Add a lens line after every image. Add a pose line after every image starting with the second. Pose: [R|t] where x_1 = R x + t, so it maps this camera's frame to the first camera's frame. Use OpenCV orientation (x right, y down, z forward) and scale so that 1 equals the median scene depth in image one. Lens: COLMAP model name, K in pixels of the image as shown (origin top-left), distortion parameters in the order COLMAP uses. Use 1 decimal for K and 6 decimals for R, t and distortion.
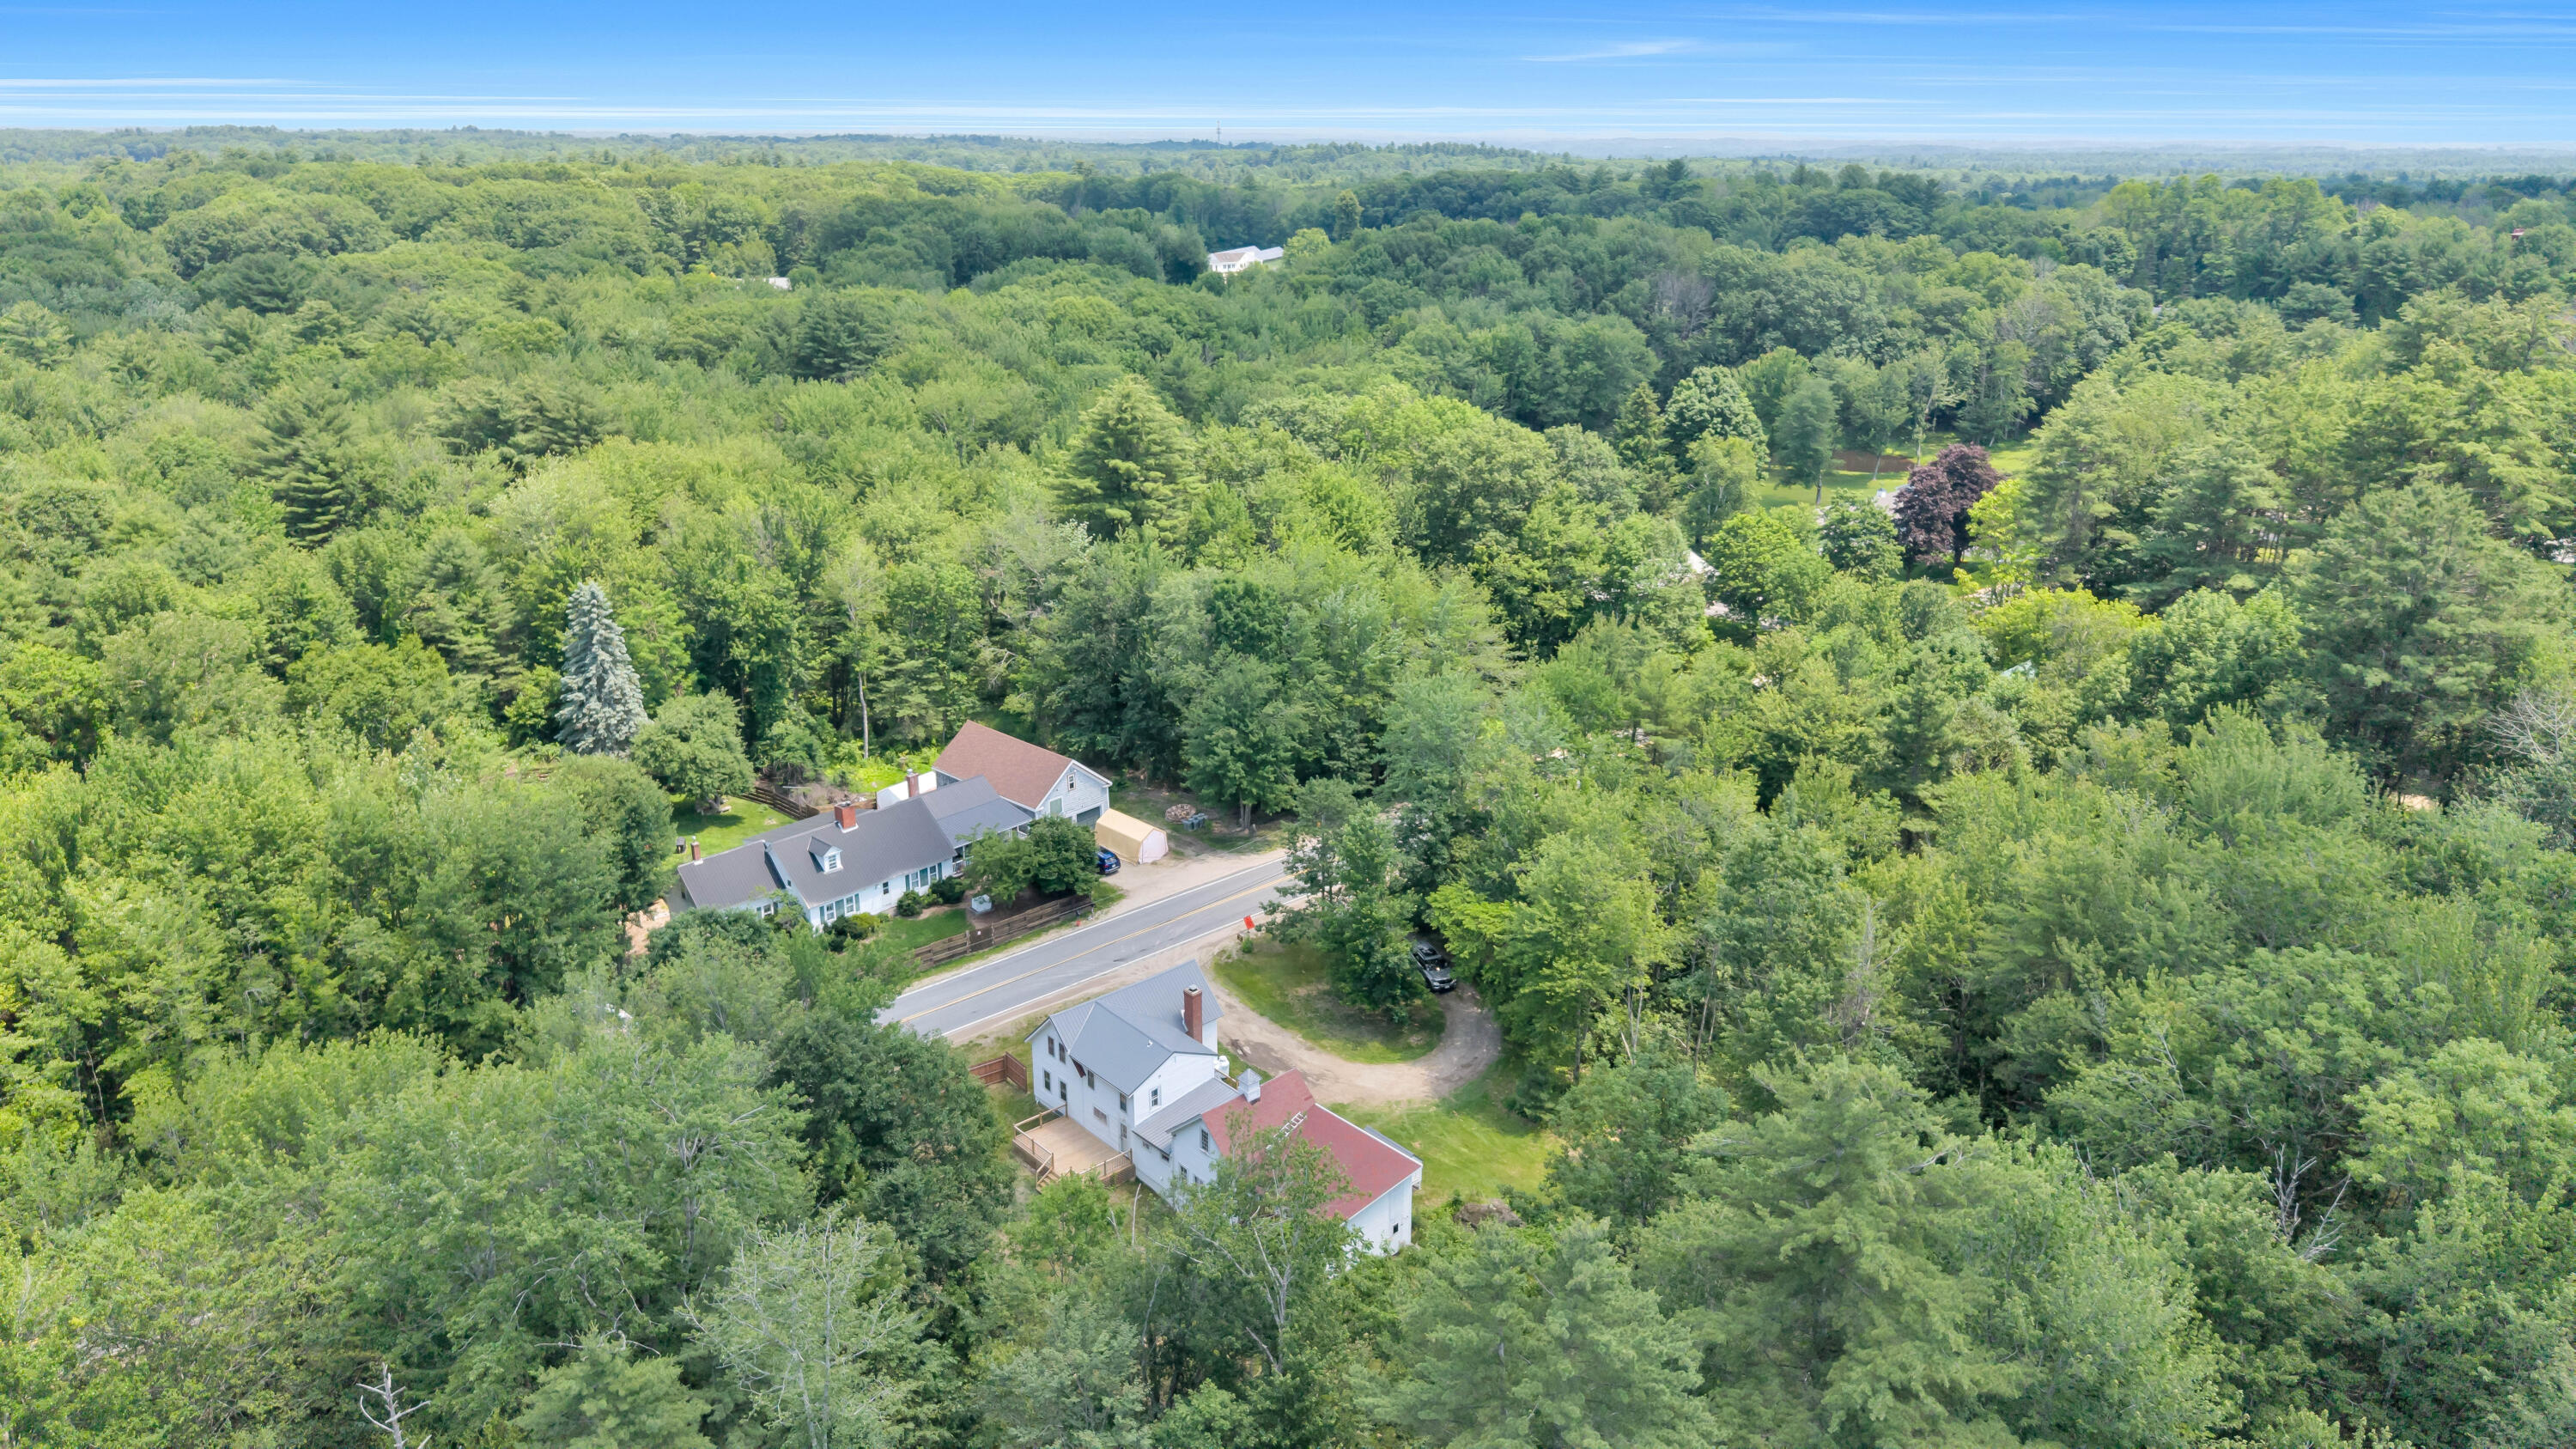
lens RADIAL K [[1731.2, 0, 1288.0], [0, 1731.2, 728.0], [0, 0, 1]] dist [0.009799, -0.003573]
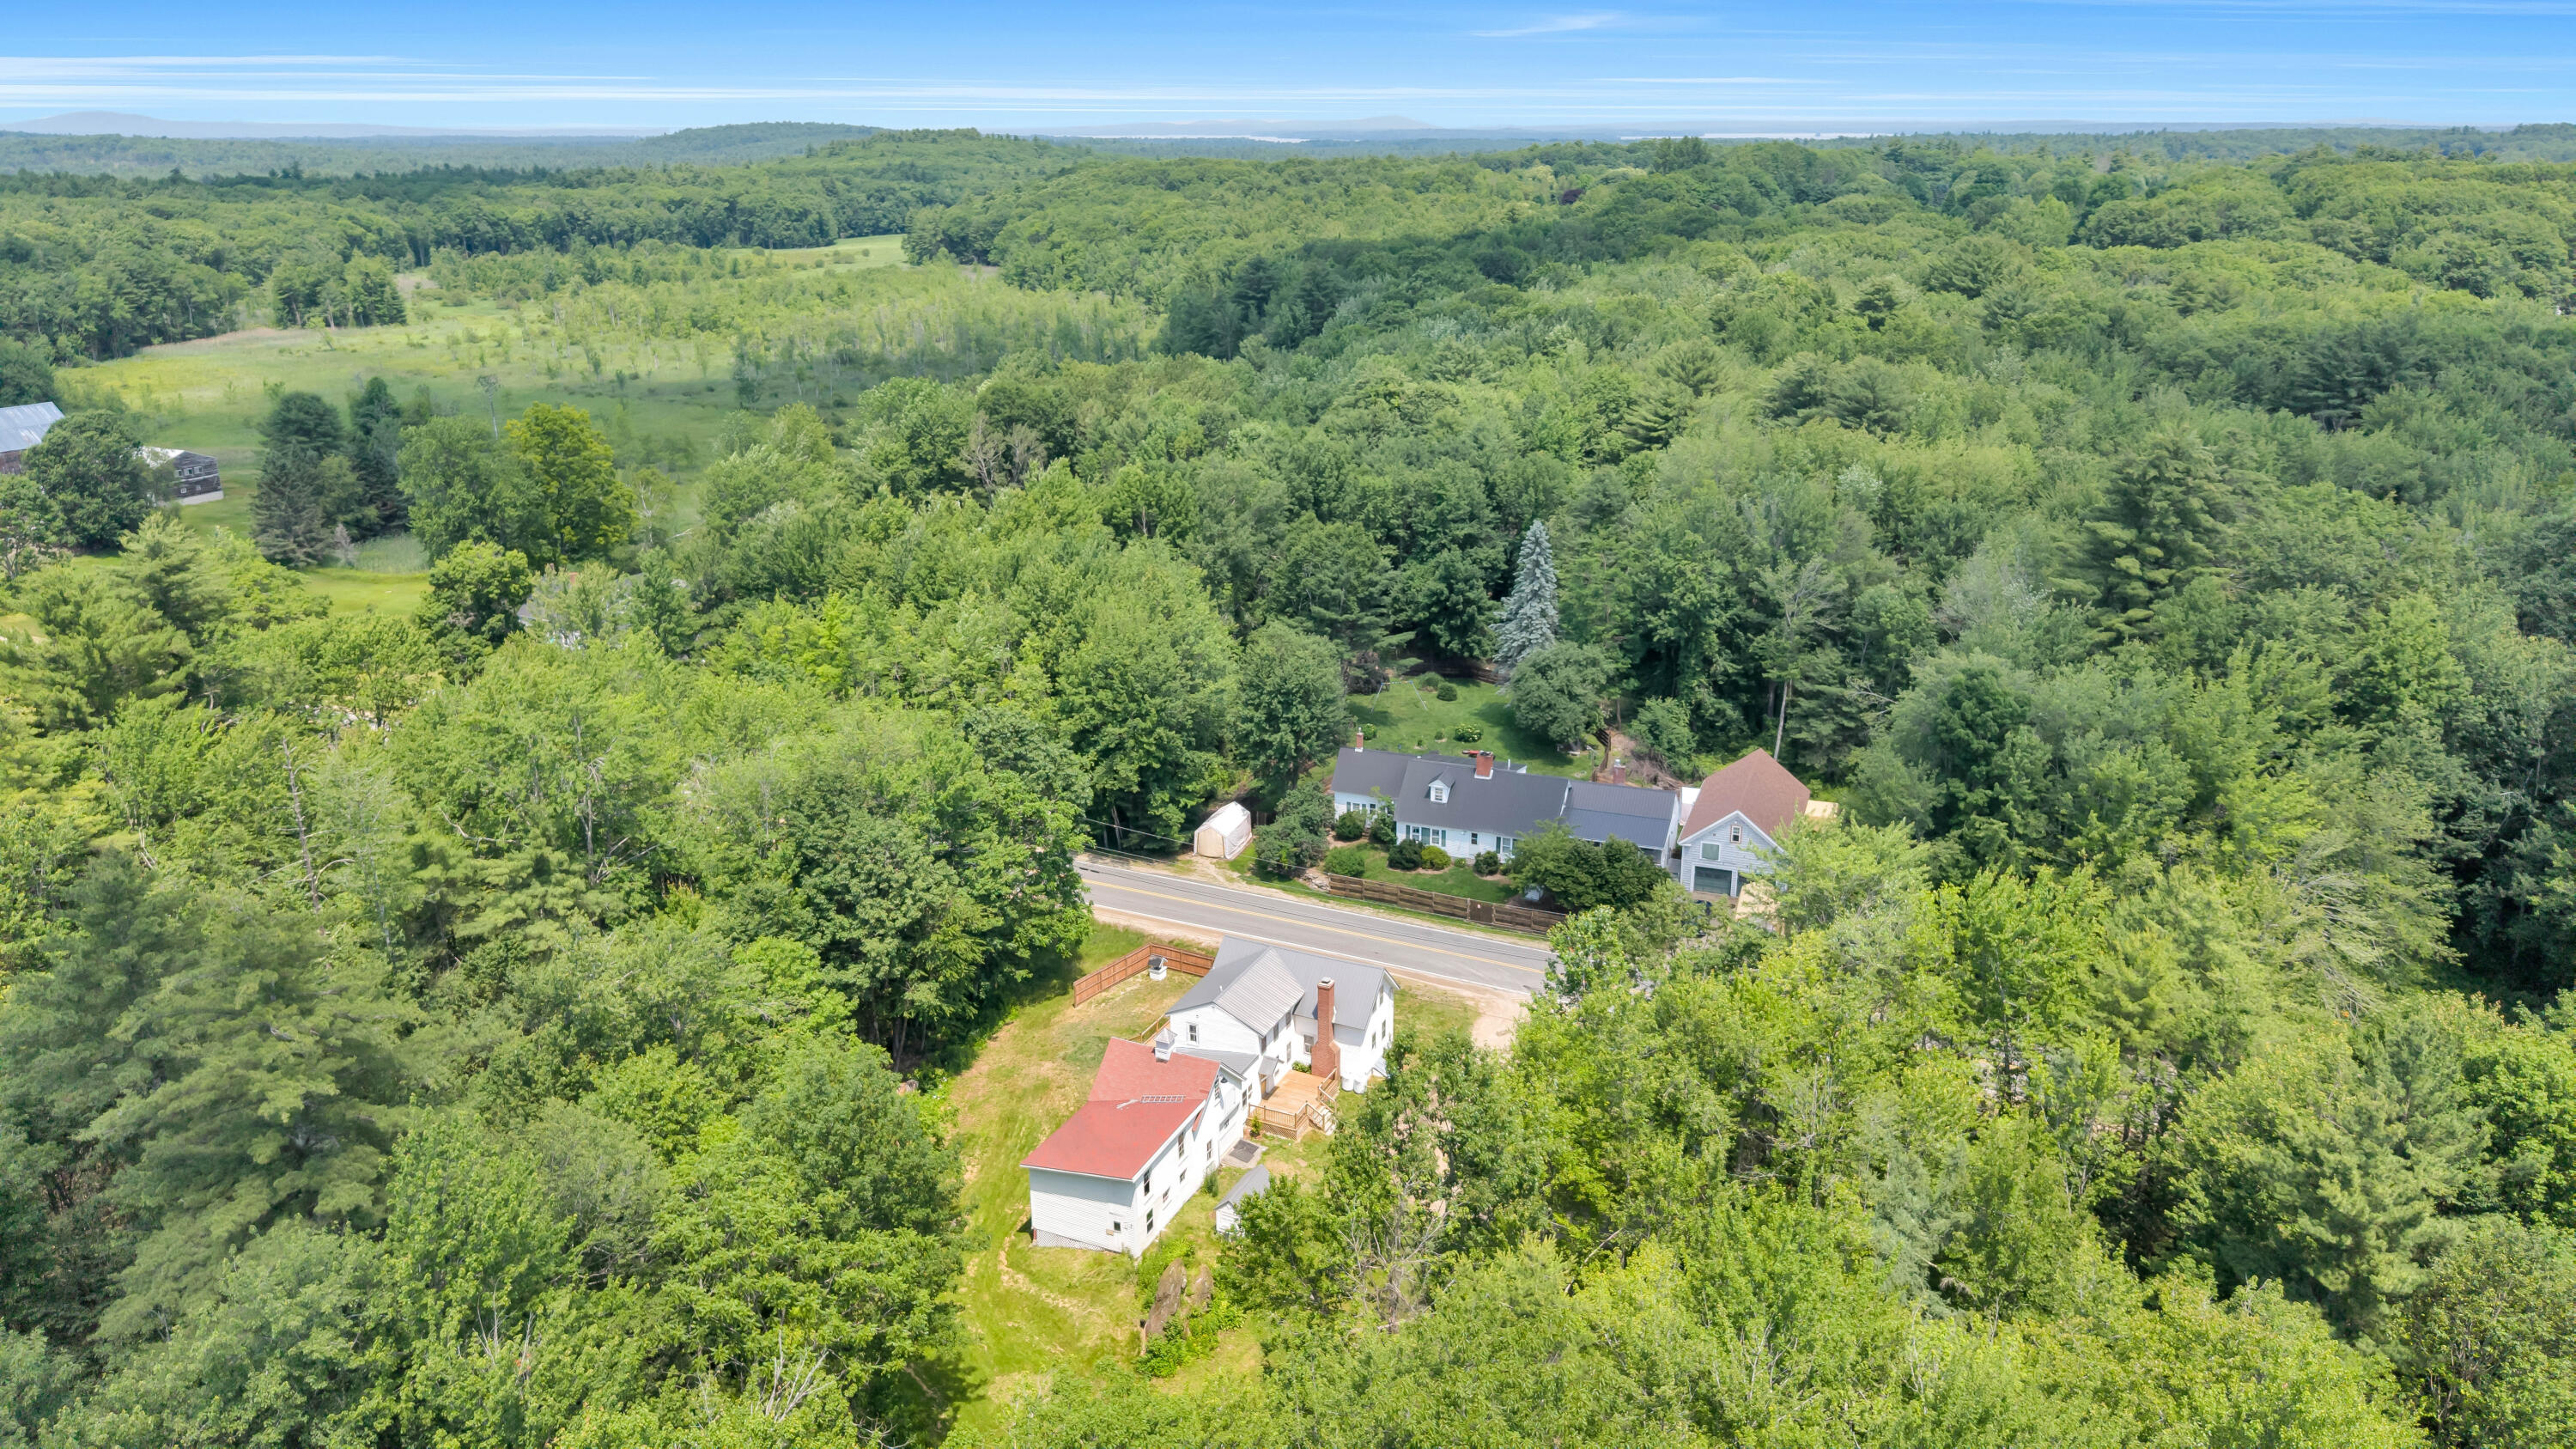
lens RADIAL K [[1731.2, 0, 1289.4], [0, 1731.2, 721.0], [0, 0, 1]] dist [0.009799, -0.003573]
pose [[0.339577, 0.289553, -0.894901, 0.652885], [-0.289238, 0.937480, 0.193577, -0.146573], [0.895002, 0.193105, 0.402096, 0.460516]]
